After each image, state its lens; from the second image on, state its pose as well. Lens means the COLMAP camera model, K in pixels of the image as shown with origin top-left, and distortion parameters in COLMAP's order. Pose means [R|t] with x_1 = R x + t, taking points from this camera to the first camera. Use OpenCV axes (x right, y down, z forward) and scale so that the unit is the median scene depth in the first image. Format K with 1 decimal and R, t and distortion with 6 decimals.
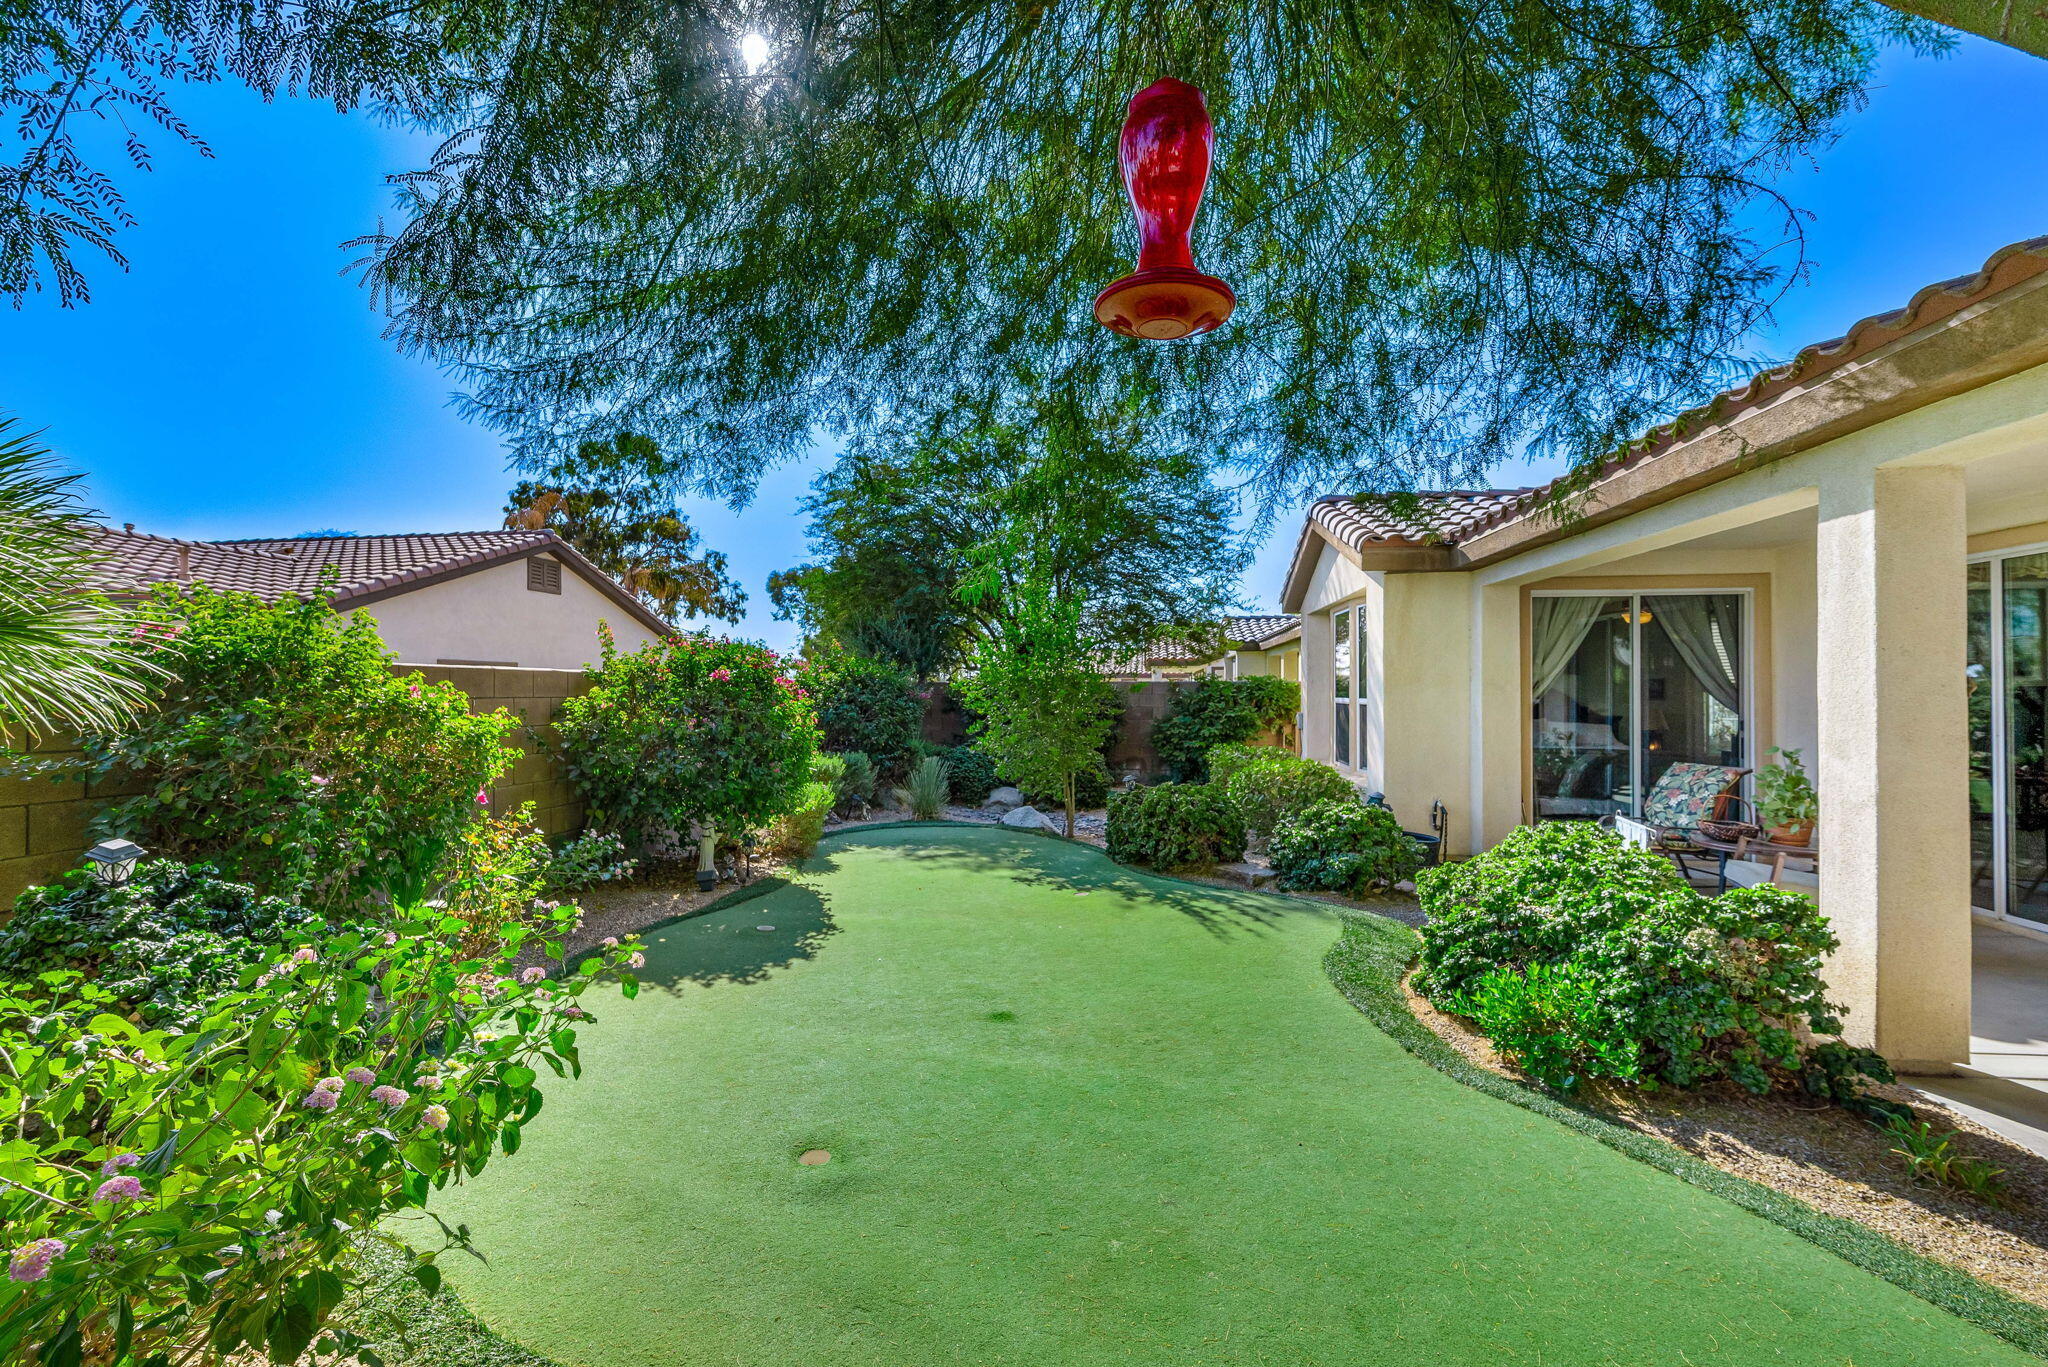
lens RADIAL K [[915.2, 0, 1004.3], [0, 915.2, 683.9], [0, 0, 1]] dist [-0.002938, 0.001921]
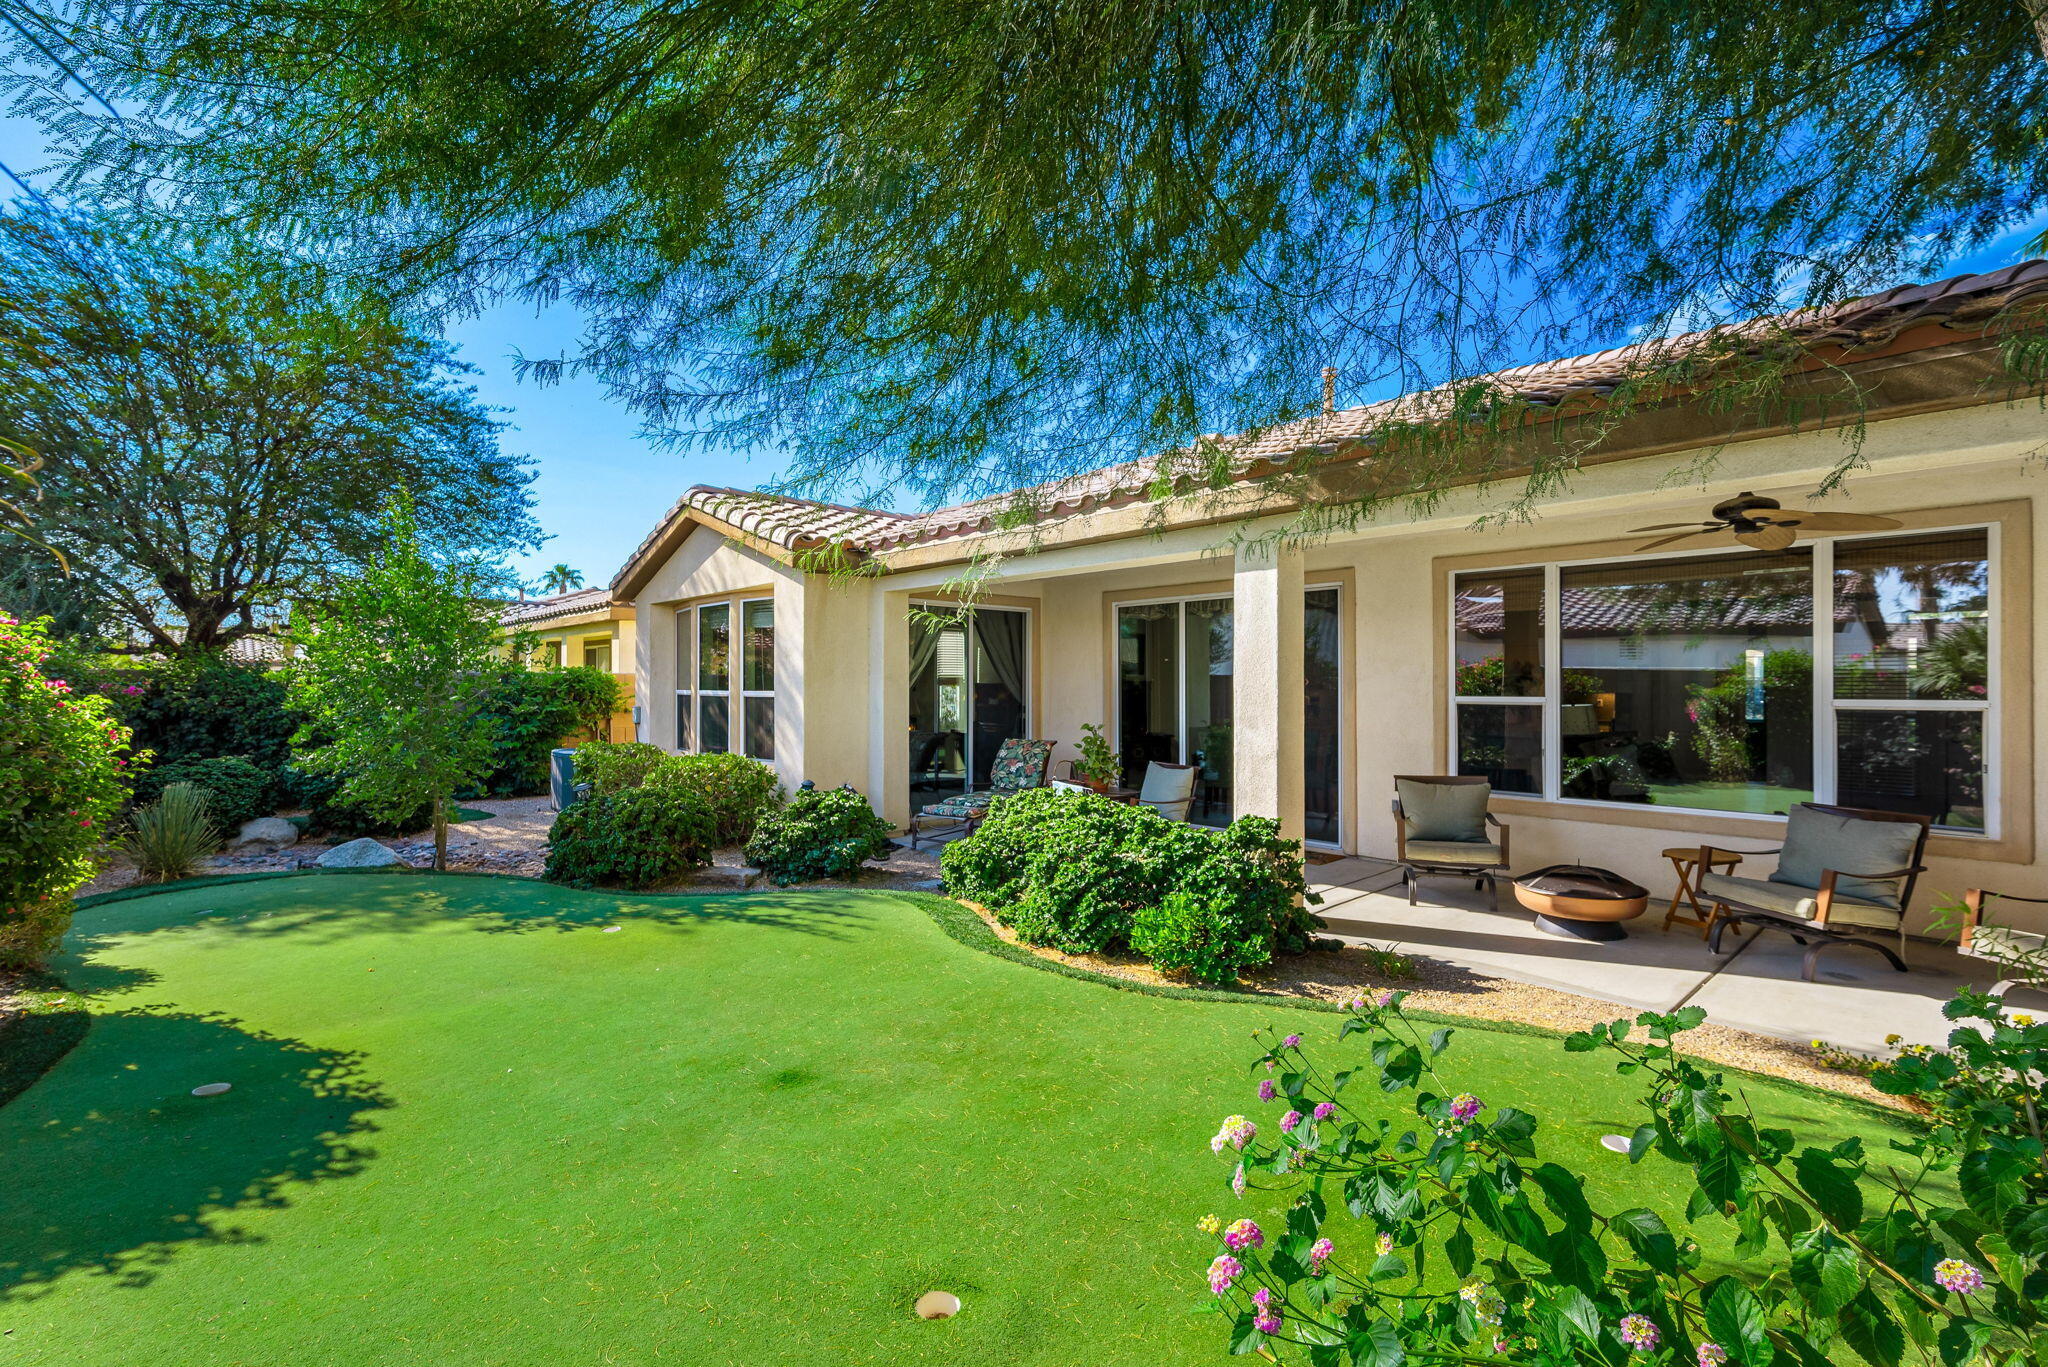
lens RADIAL K [[905.8, 0, 1009.6], [0, 905.8, 686.3], [0, 0, 1]] dist [-0.001701, -0.000092]
pose [[0.649439, -0.001700, 0.760412, -0.261991], [-0.006882, 0.999943, 0.008114, 0.000746], [-0.760383, -0.010503, 0.649391, 0.169491]]
